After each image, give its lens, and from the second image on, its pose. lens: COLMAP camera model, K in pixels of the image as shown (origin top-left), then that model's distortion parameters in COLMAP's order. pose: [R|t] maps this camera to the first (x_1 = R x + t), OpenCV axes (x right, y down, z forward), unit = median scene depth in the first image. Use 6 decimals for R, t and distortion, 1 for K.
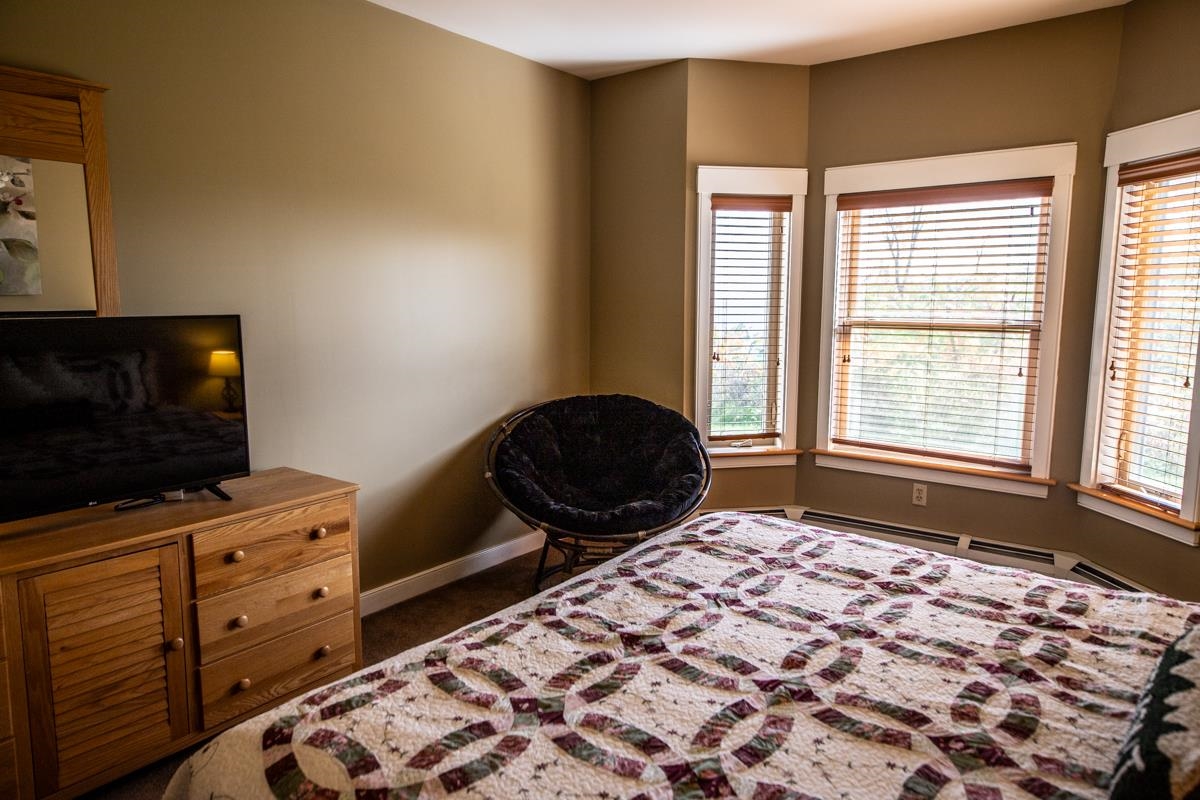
lens RADIAL K [[769.7, 0, 600.0], [0, 769.7, 400.0], [0, 0, 1]] dist [0.005101, -0.002326]
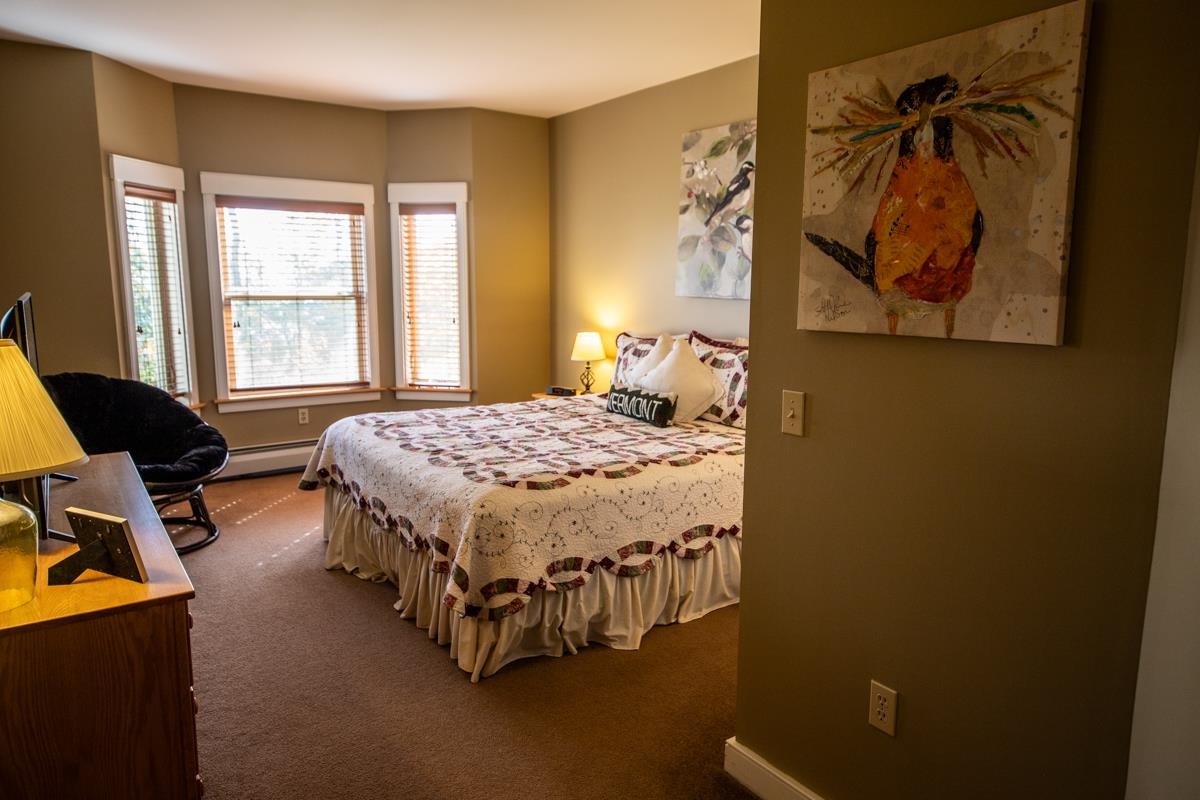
lens RADIAL K [[769.7, 0, 600.0], [0, 769.7, 400.0], [0, 0, 1]] dist [0.005101, -0.002326]
pose [[0.288501, -0.146784, 0.946162, -0.763150], [0.122312, 0.985733, 0.115628, -0.004216], [-0.949635, 0.082368, 0.302338, 0.048433]]
